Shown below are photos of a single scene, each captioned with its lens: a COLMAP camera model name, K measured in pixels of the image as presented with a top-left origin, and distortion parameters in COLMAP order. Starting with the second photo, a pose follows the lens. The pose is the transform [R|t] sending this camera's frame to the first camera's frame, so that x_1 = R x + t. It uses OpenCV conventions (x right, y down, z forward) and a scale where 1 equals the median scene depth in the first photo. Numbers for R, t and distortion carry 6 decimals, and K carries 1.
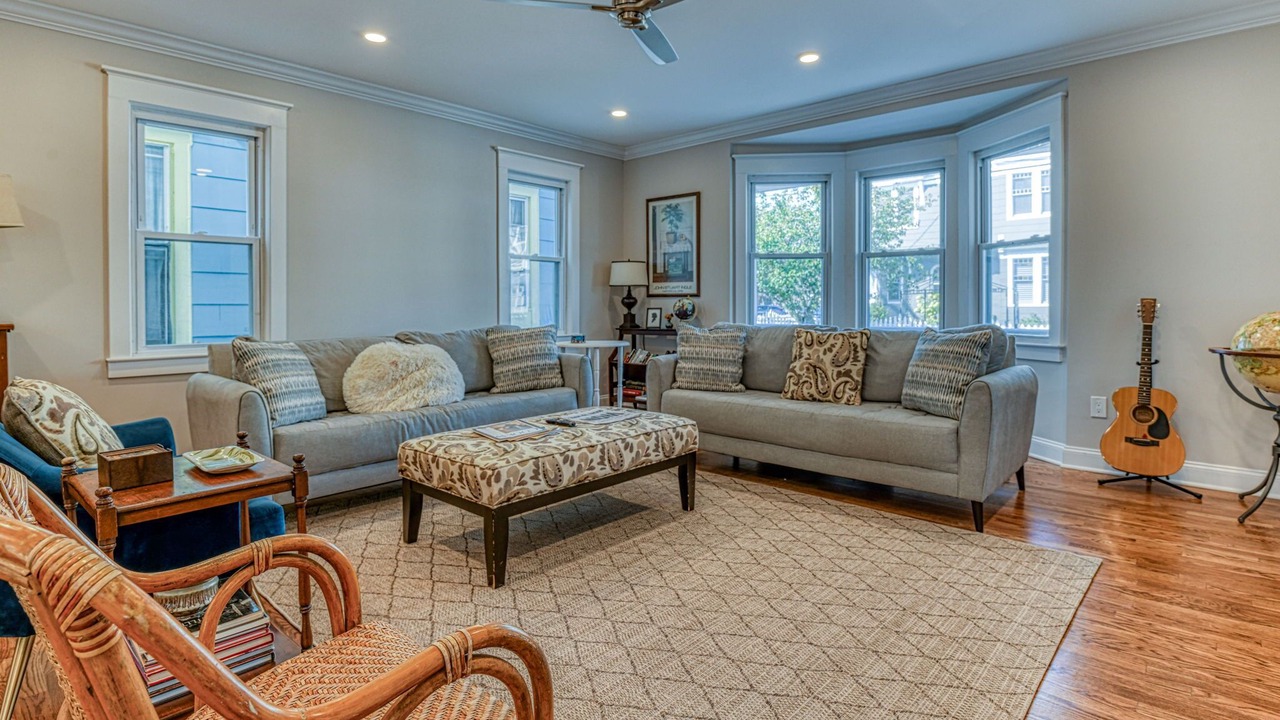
lens RADIAL K [[645.8, 0, 633.2], [0, 645.8, 307.7], [0, 0, 1]] dist [-0.013695, -0.004876]
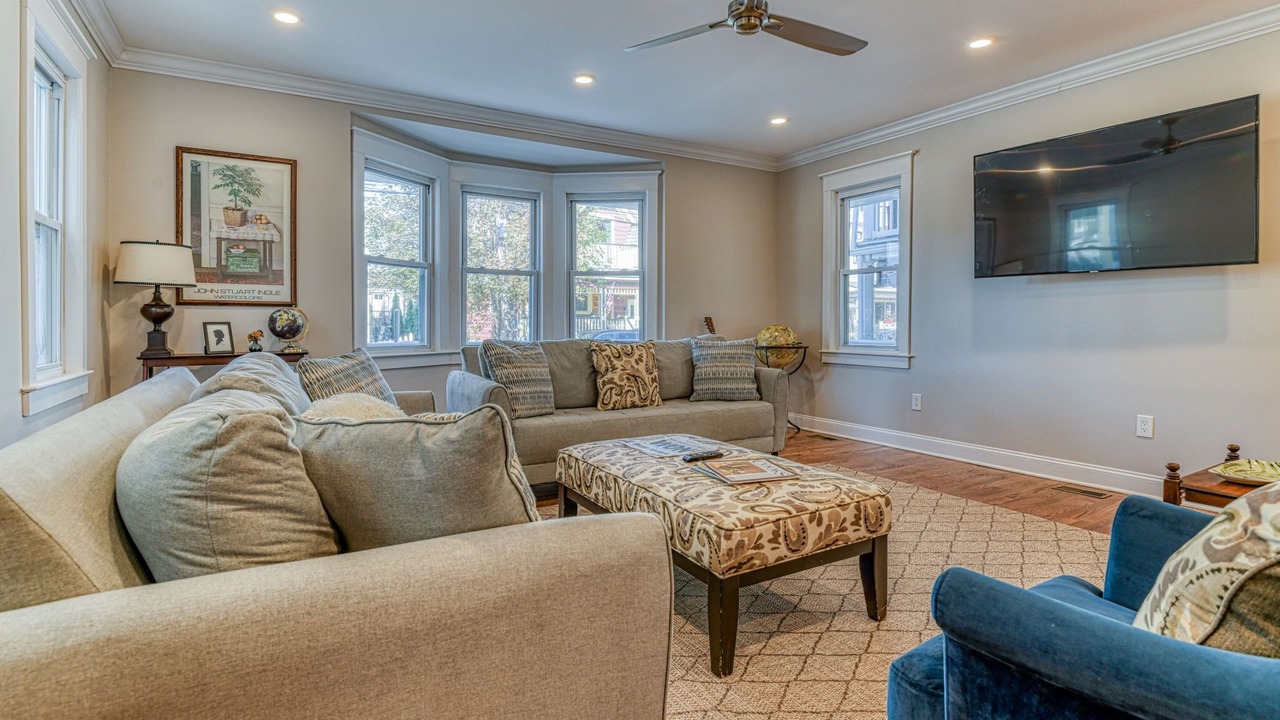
lens RADIAL K [[645.8, 0, 641.2], [0, 645.8, 333.5], [0, 0, 1]] dist [-0.013695, -0.004876]
pose [[0.269991, -0.010693, 0.962804, -0.748541], [-0.000018, 0.999938, 0.011110, 0.007161], [-0.962863, -0.003017, 0.269974, 0.677451]]
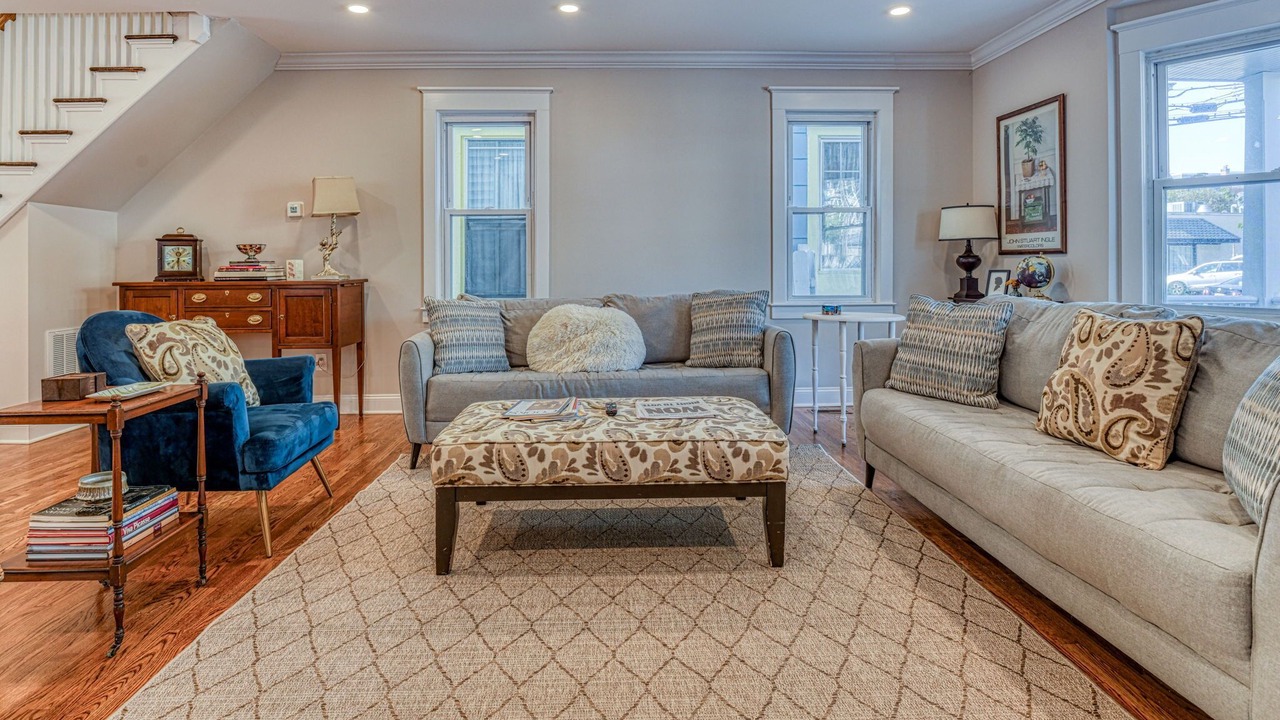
lens RADIAL K [[645.8, 0, 603.9], [0, 645.8, 265.3], [0, 0, 1]] dist [-0.013695, -0.004876]
pose [[0.690807, -0.001664, -0.723038, 0.386867], [-0.000250, 0.999997, -0.002540, -0.004877], [0.723040, 0.001936, 0.690804, 0.328372]]
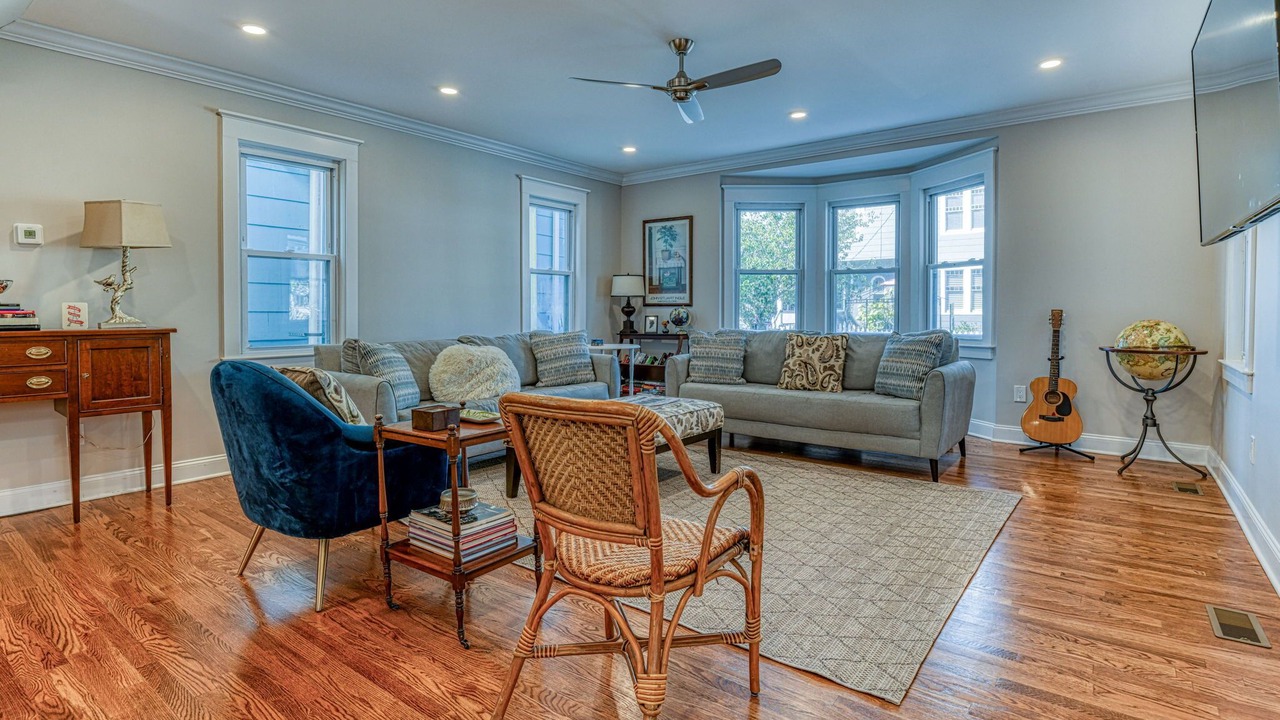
lens RADIAL K [[645.8, 0, 622.5], [0, 645.8, 317.3], [0, 0, 1]] dist [-0.013695, -0.004876]
pose [[0.997347, 0.001859, 0.072776, -0.164147], [-0.002115, 0.999992, 0.003450, -0.001419], [-0.072769, -0.003595, 0.997342, -0.228315]]
